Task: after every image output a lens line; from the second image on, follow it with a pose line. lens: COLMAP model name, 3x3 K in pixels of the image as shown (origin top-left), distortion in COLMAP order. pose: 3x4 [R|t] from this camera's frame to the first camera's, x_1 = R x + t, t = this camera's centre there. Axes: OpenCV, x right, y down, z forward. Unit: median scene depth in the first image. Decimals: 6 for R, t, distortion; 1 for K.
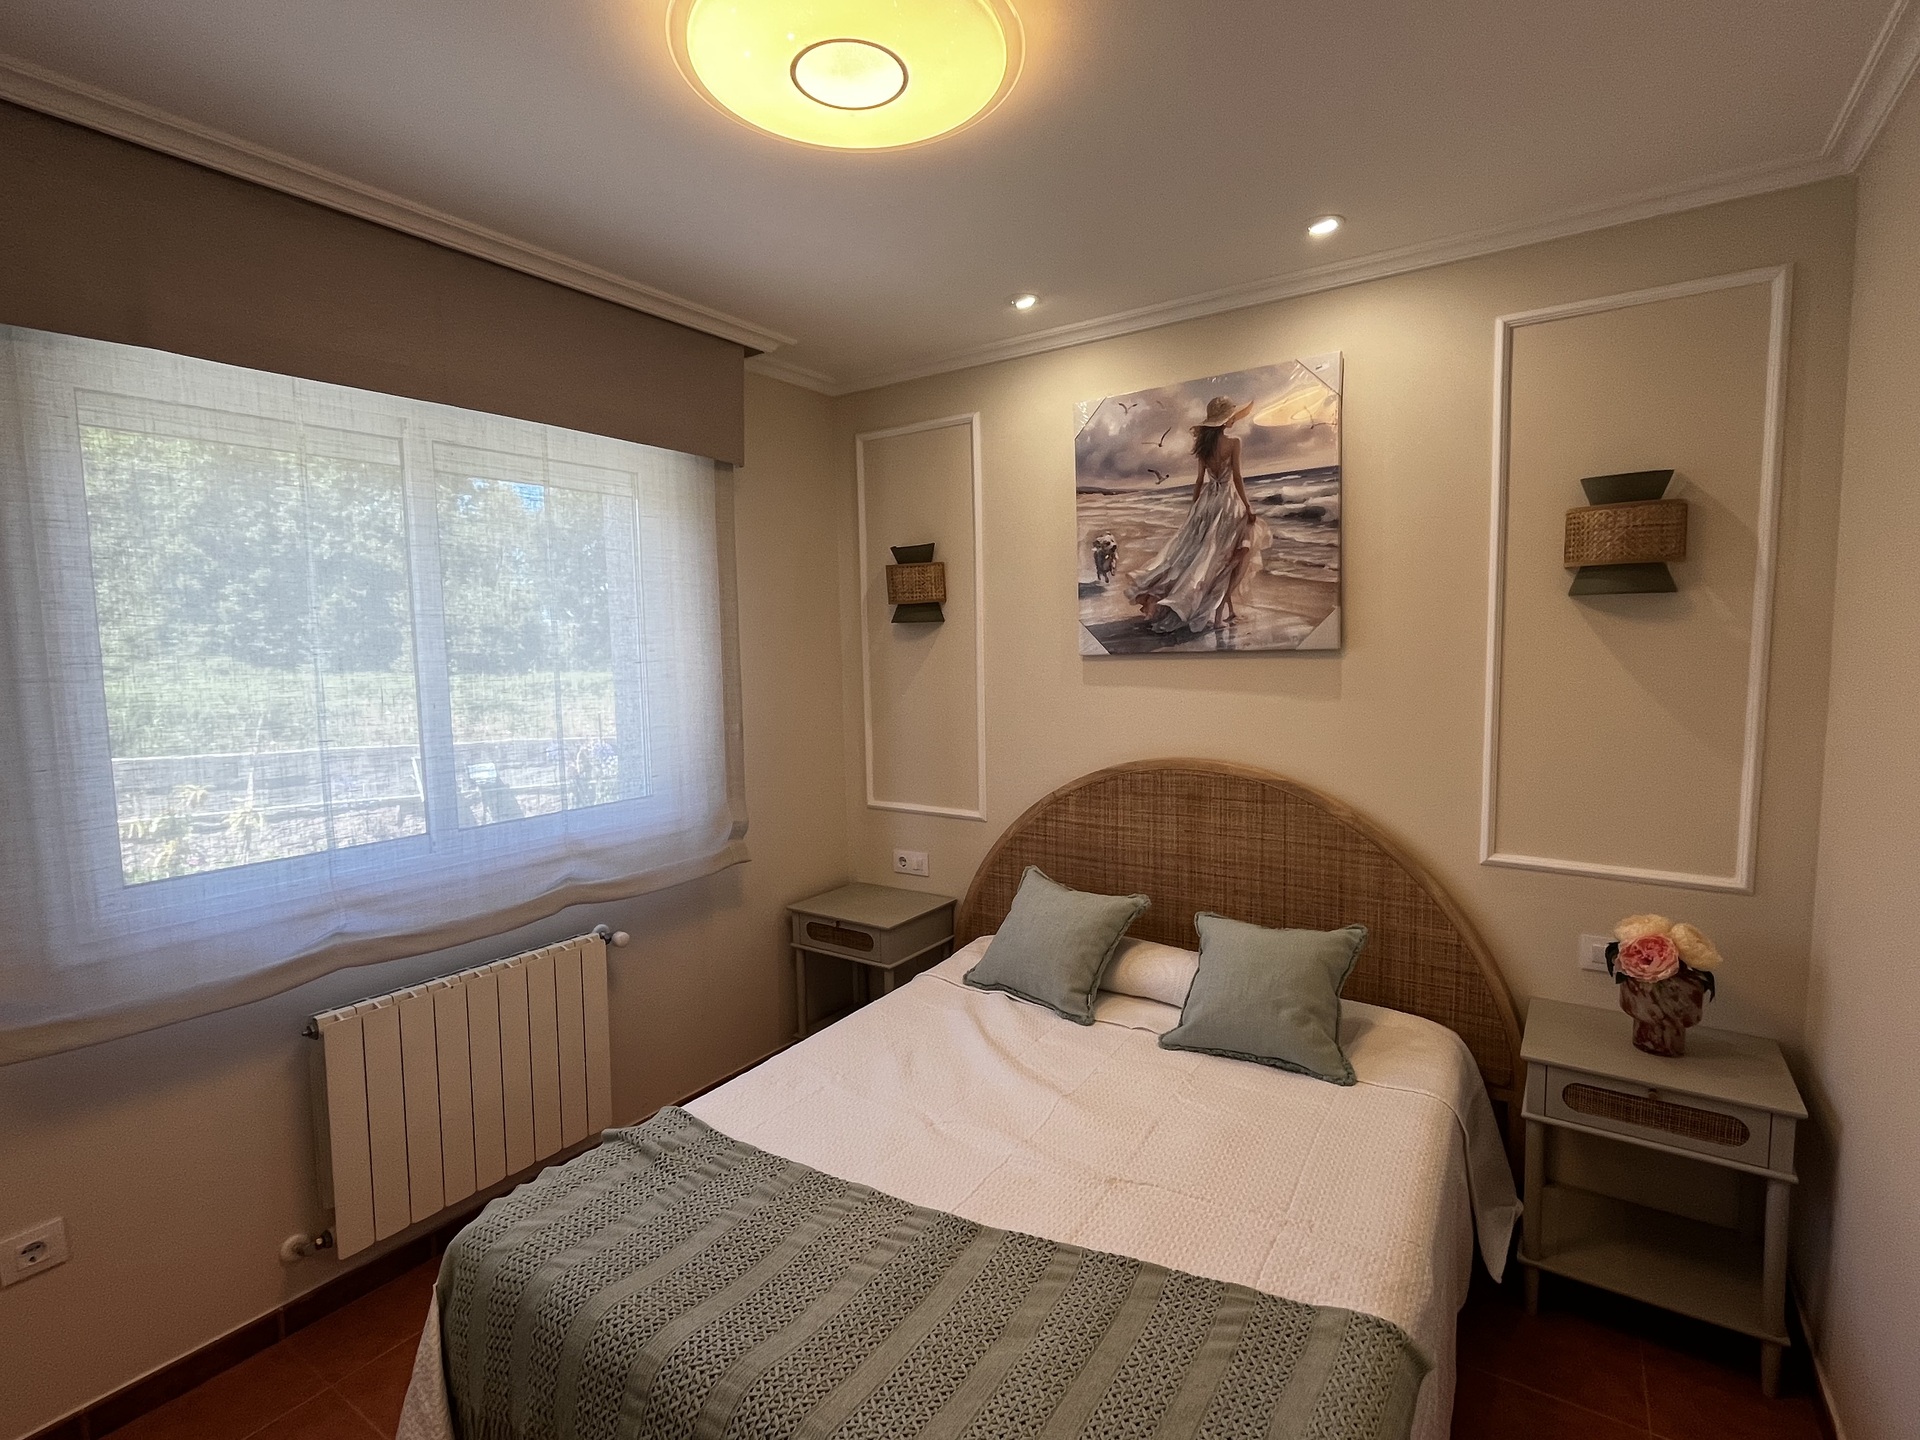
lens RADIAL K [[918.0, 0, 957.9], [0, 918.0, 720.6], [0, 0, 1]] dist [-0.001011, -0.001748]
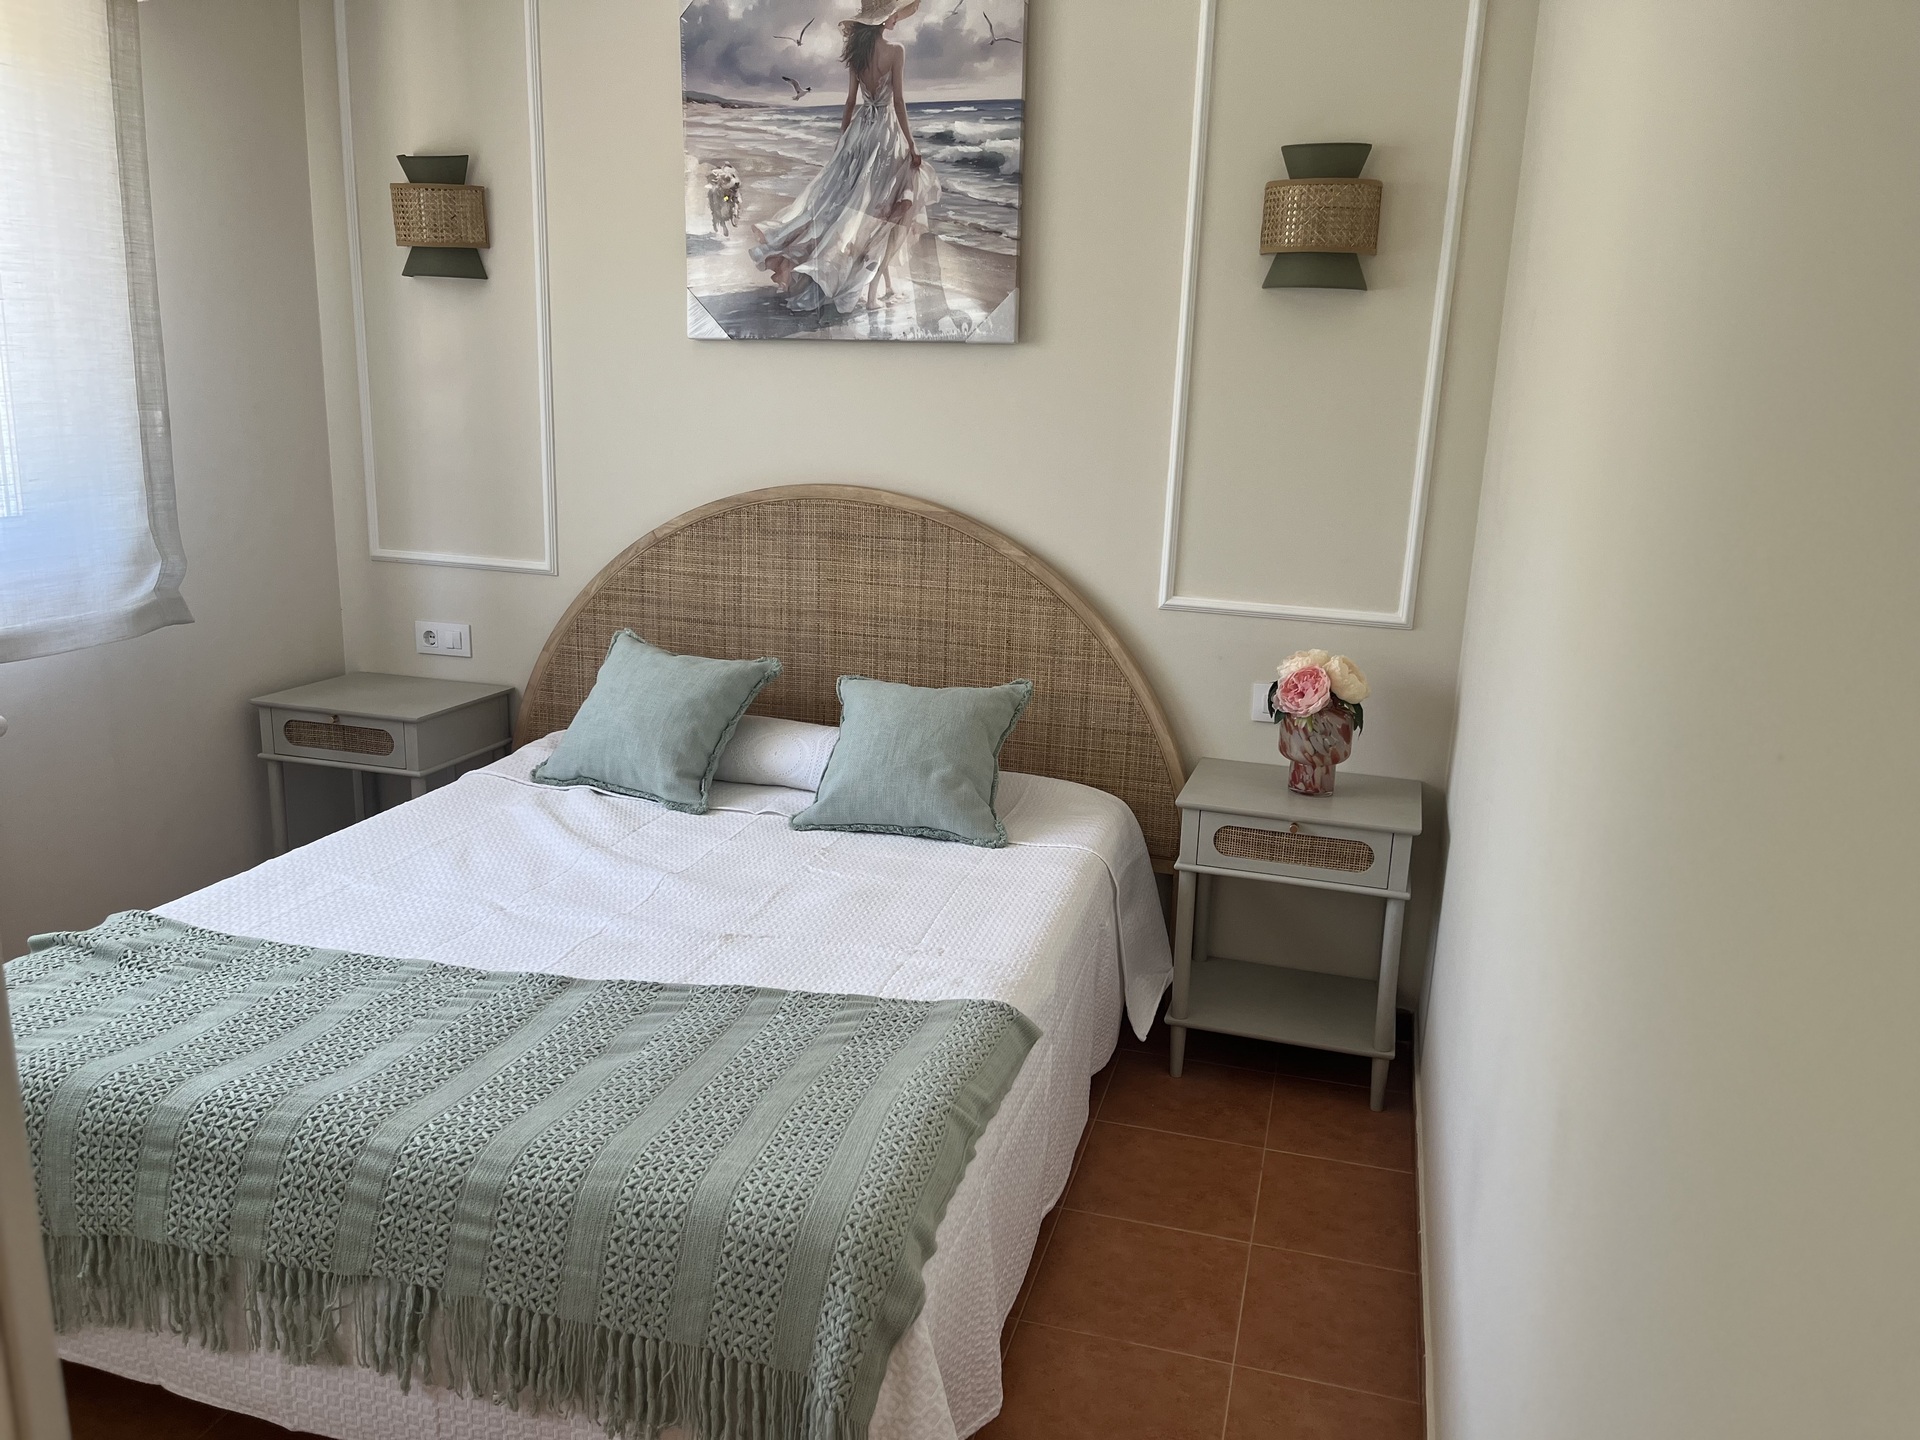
lens RADIAL K [[1451.3, 0, 961.6], [0, 1451.3, 736.8], [0, 0, 1]] dist [0.061084, -0.082690]
pose [[0.950657, -0.020658, 0.309557, -0.030625], [-0.026864, 0.988552, 0.148472, 0.074211], [-0.309080, -0.149461, 0.939218, -0.232613]]
